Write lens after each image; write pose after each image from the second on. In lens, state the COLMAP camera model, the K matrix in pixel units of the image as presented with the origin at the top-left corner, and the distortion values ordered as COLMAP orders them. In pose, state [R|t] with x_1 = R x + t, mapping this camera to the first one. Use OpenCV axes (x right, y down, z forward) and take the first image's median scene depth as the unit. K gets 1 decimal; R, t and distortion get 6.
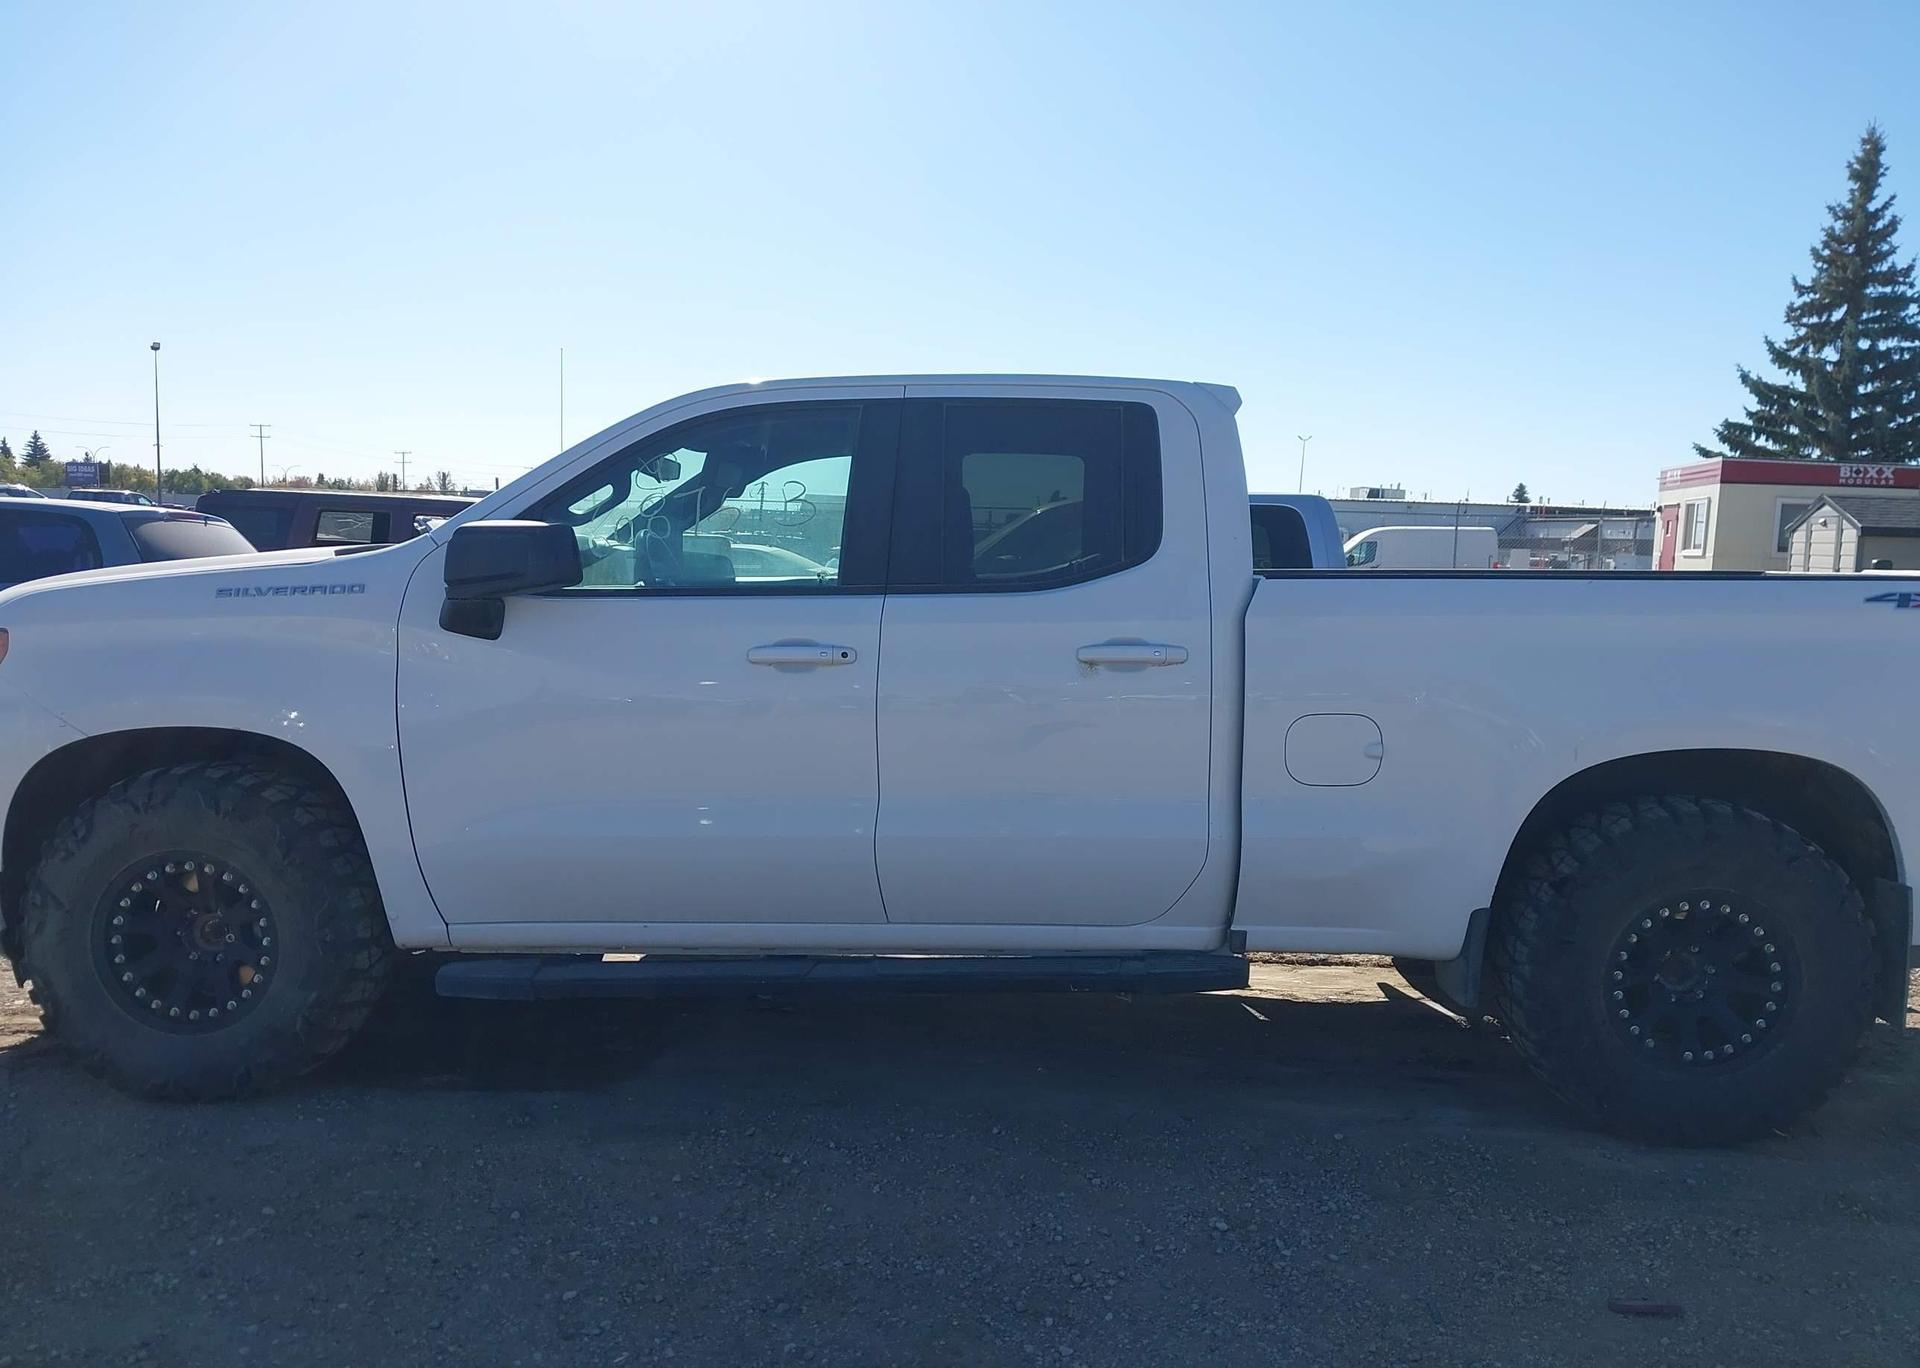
lens RADIAL K [[1507.0, 0, 952.2], [0, 1507.0, 757.8], [0, 0, 1]] dist [0.030290, -0.045935]
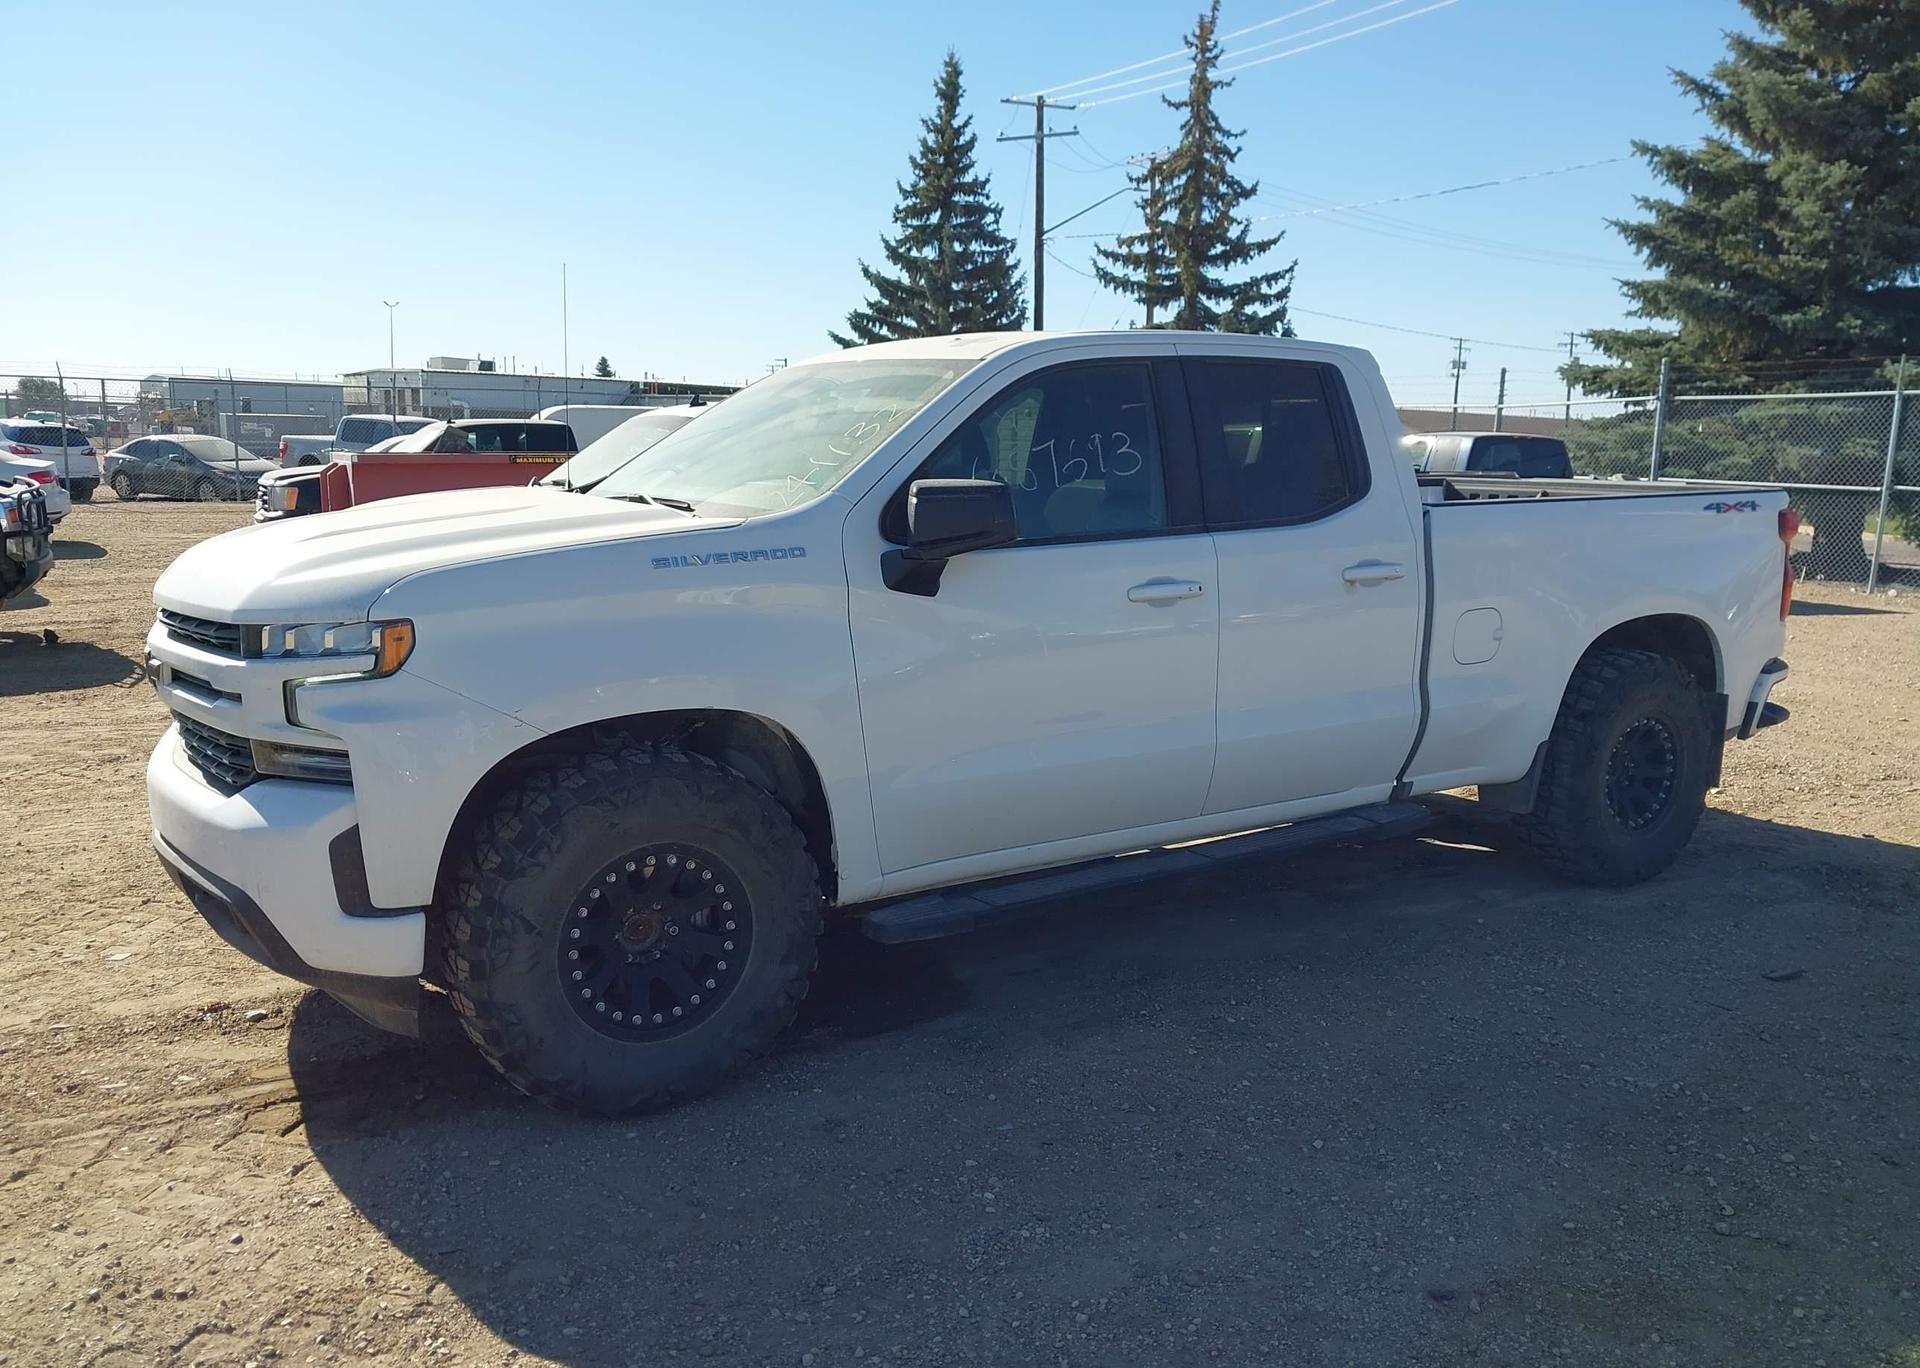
lens RADIAL K [[1507.0, 0, 952.2], [0, 1507.0, 757.8], [0, 0, 1]] dist [0.030290, -0.045935]
pose [[0.838545, -0.123922, 0.530552, -0.775929], [0.080550, 0.991286, 0.104225, -0.068040], [-0.538844, -0.044661, 0.841221, 0.115672]]
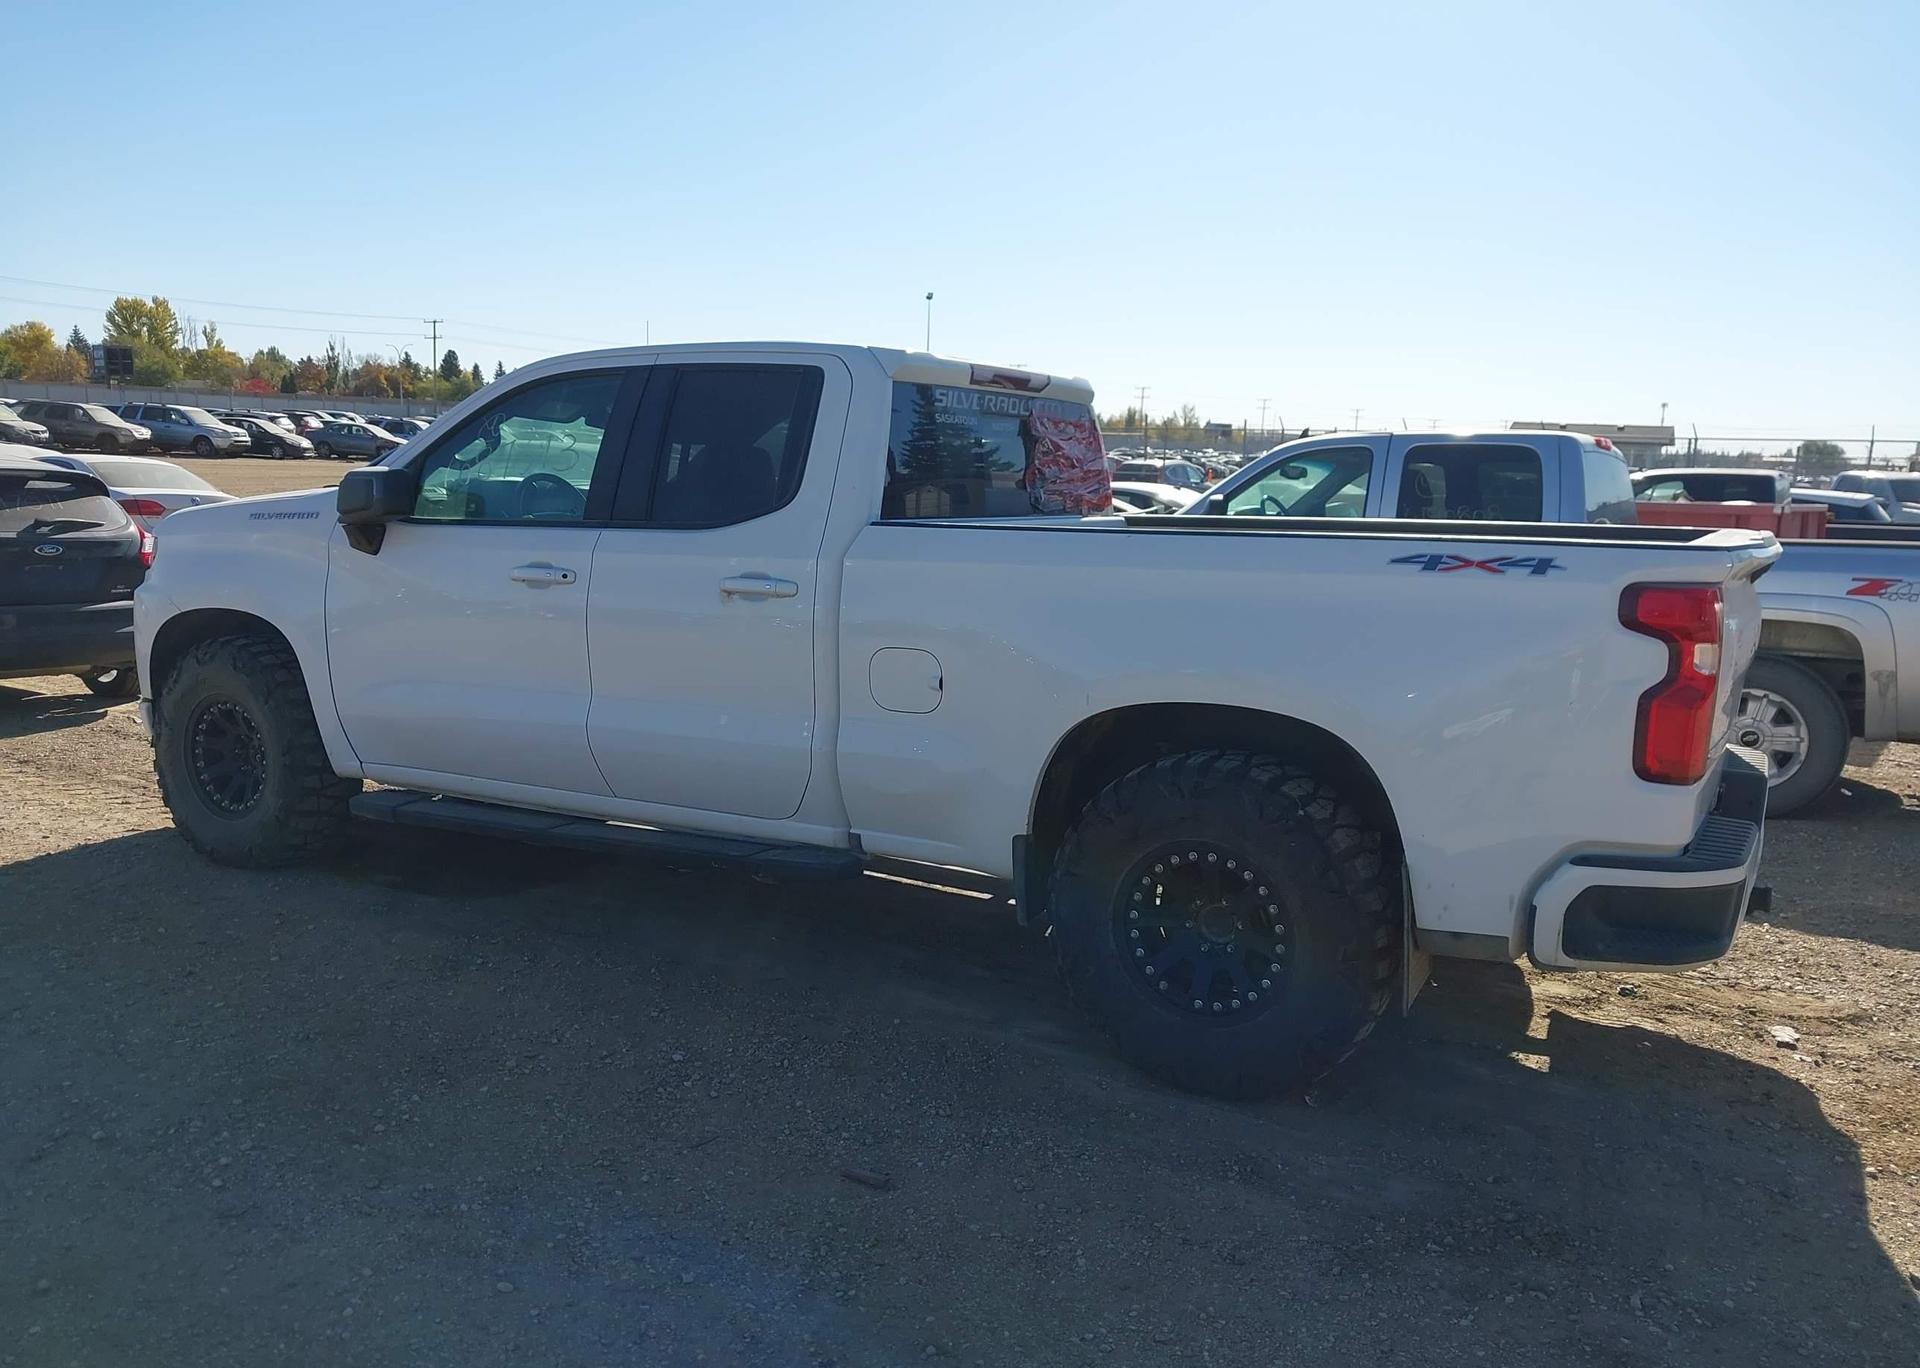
lens RADIAL K [[1507.0, 0, 952.2], [0, 1507.0, 757.8], [0, 0, 1]] dist [0.030290, -0.045935]
pose [[0.885902, 0.093783, -0.454294, 0.722422], [-0.073917, 0.995376, 0.061338, -0.016815], [0.457946, -0.020759, 0.888738, 0.022394]]
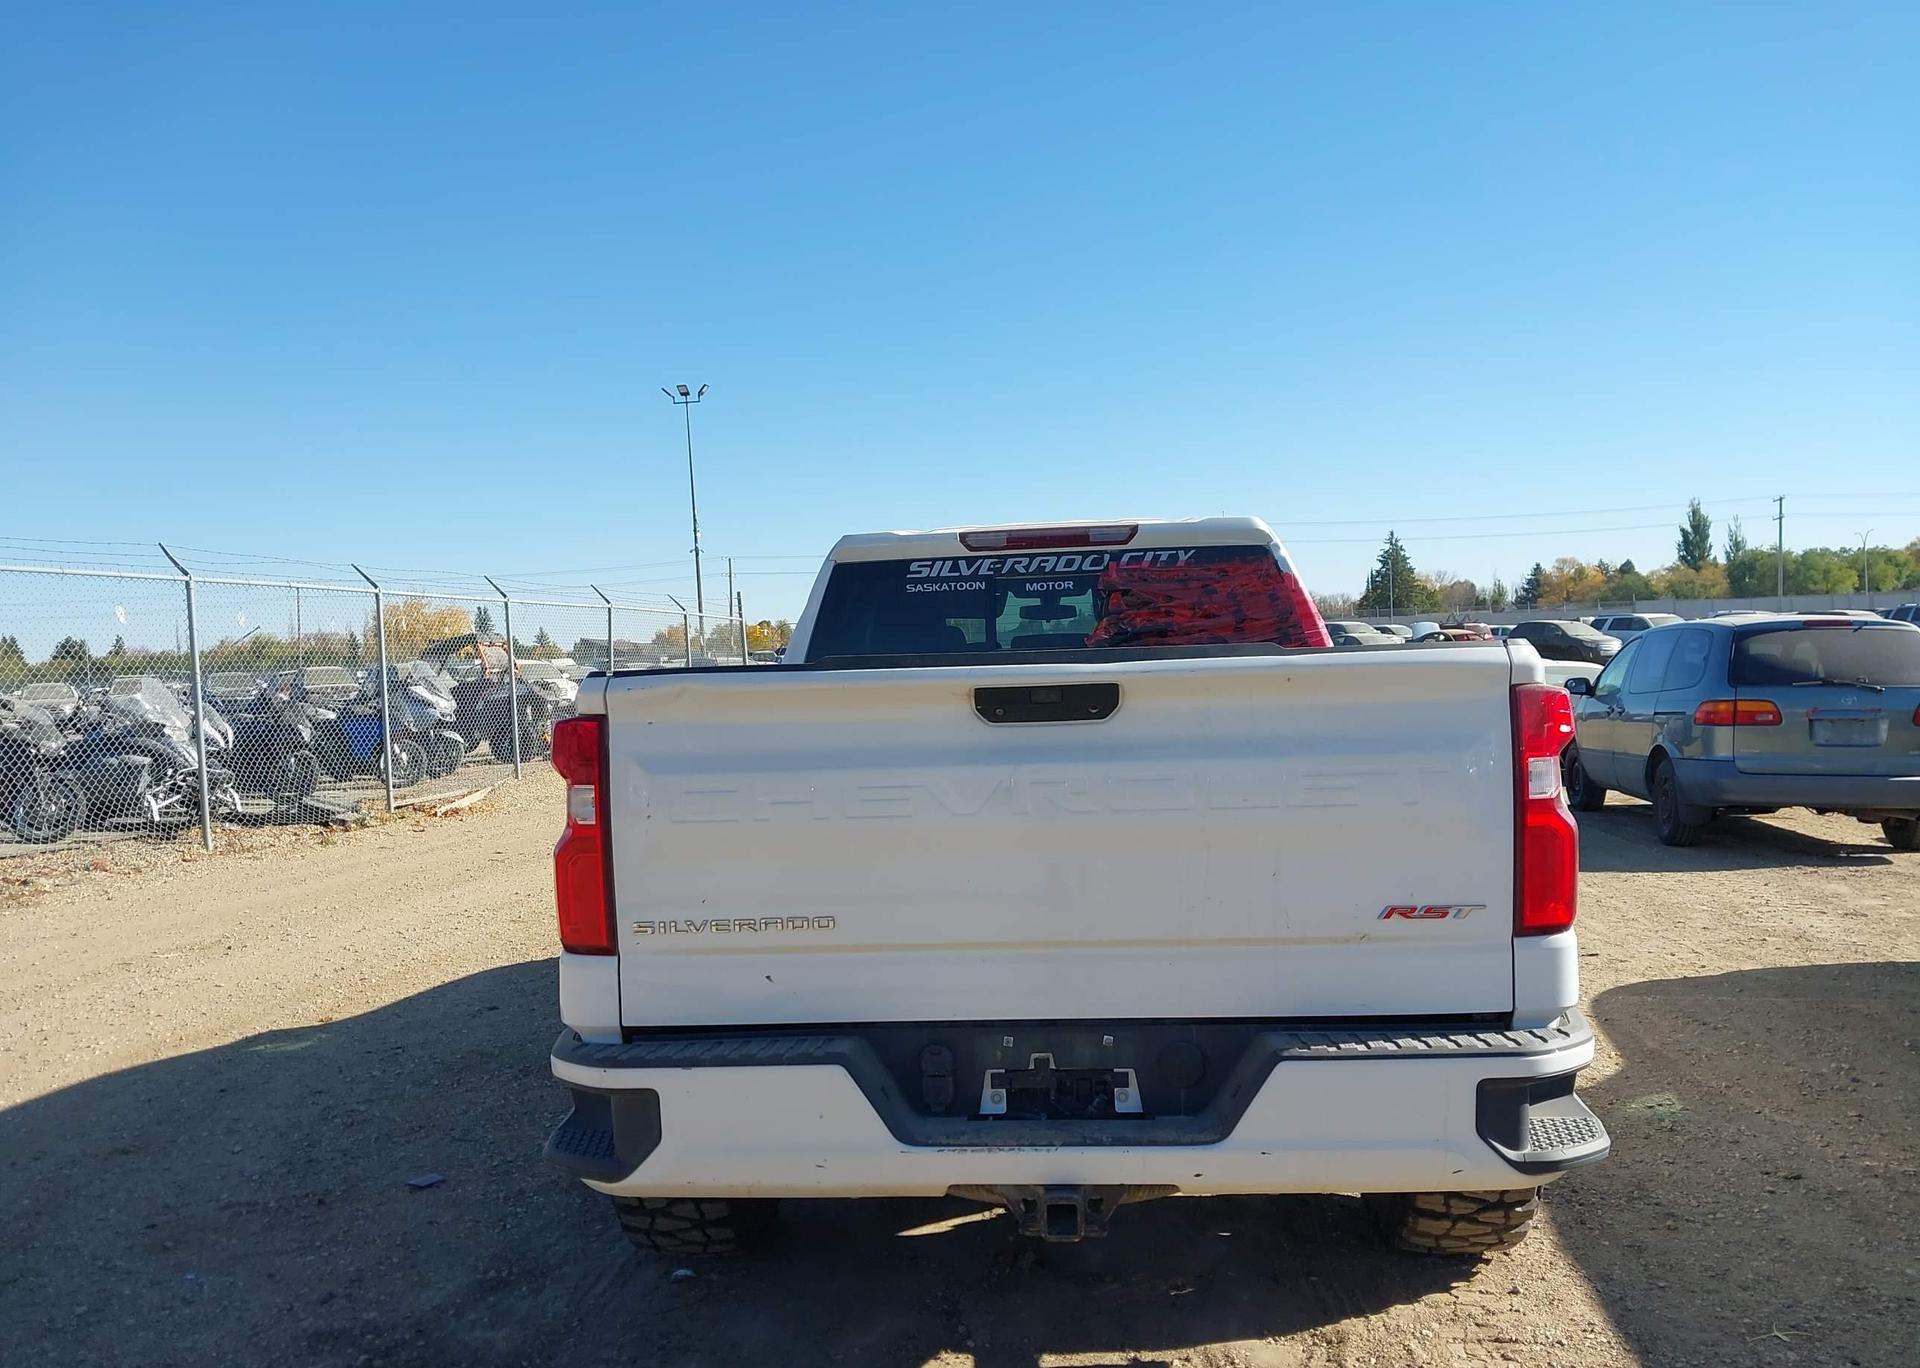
lens RADIAL K [[1507.0, 0, 952.2], [0, 1507.0, 757.8], [0, 0, 1]] dist [0.030290, -0.045935]
pose [[-0.033593, 0.031052, -0.998953, 1.374757], [-0.098439, 0.994554, 0.034226, -0.109065], [0.994576, 0.099485, -0.030353, 1.097950]]
